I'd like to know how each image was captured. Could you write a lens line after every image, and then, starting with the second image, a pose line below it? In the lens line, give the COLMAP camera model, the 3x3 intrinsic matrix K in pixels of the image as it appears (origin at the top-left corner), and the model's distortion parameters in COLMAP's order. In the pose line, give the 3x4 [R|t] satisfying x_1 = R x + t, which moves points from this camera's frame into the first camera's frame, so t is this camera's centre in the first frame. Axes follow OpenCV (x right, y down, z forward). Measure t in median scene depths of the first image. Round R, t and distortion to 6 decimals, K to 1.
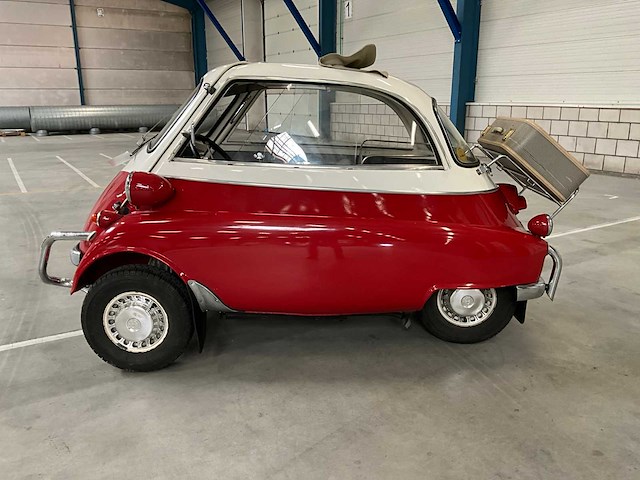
lens RADIAL K [[491.9, 0, 319.8], [0, 491.9, 239.6], [0, 0, 1]] dist [0.021928, -0.001632]
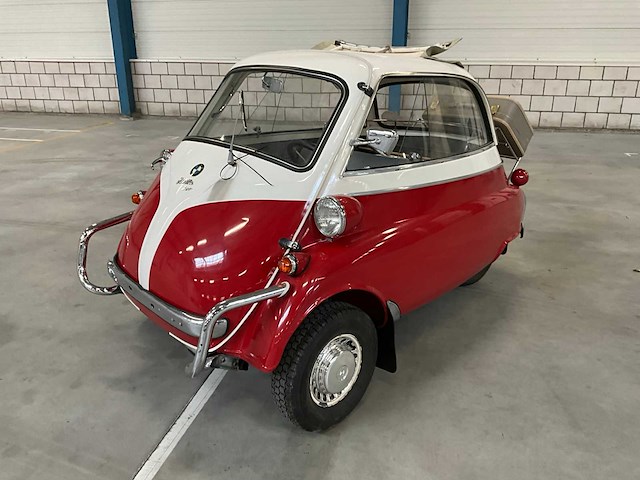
lens RADIAL K [[491.9, 0, 319.8], [0, 491.9, 239.6], [0, 0, 1]] dist [0.021928, -0.001632]
pose [[0.722916, -0.243006, 0.646793, -0.885862], [0.182359, 0.970023, 0.160626, -0.193508], [-0.666437, 0.001829, 0.745559, 0.383153]]
